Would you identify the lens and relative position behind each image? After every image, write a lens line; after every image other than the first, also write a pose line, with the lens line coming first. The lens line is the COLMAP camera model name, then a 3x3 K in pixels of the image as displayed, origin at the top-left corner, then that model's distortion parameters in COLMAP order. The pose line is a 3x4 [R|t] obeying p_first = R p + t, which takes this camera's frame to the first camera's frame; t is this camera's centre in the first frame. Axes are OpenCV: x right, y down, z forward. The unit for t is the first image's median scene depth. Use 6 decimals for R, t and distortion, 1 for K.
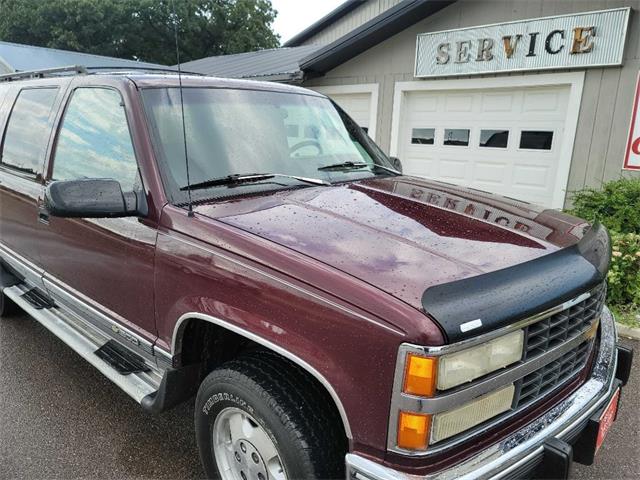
lens RADIAL K [[475.7, 0, 320.5], [0, 475.7, 238.9], [0, 0, 1]] dist [0.070139, -0.059585]
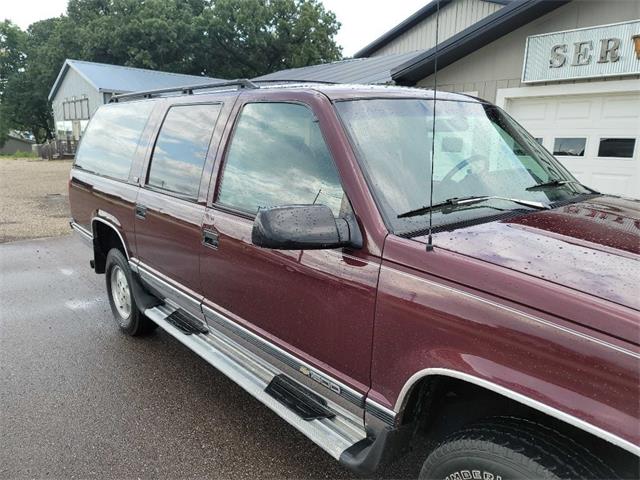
lens RADIAL K [[475.7, 0, 321.8], [0, 475.7, 241.3], [0, 0, 1]] dist [0.070139, -0.059585]
pose [[0.993618, 0.010323, -0.112323, -0.106667], [-0.012146, 0.999805, -0.015558, -0.013953], [0.112140, 0.016823, 0.993550, 0.043160]]
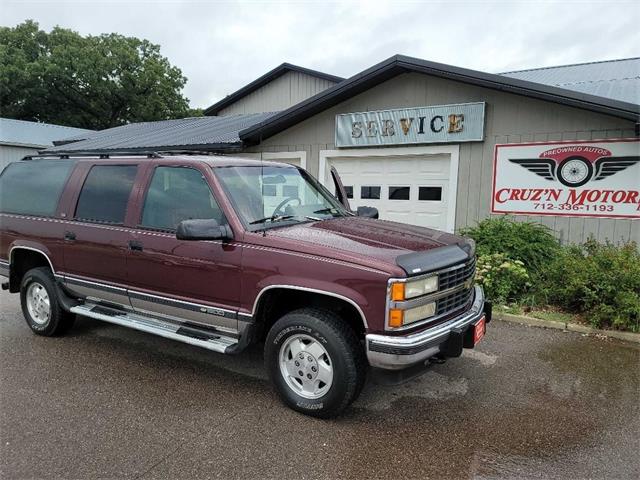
lens RADIAL K [[475.7, 0, 307.0], [0, 475.7, 234.1], [0, 0, 1]] dist [0.070139, -0.059585]
pose [[0.985948, -0.031573, 0.164045, -0.120280], [0.051885, 0.991289, -0.121051, 0.052290], [-0.158794, 0.127861, 0.978997, -0.248799]]
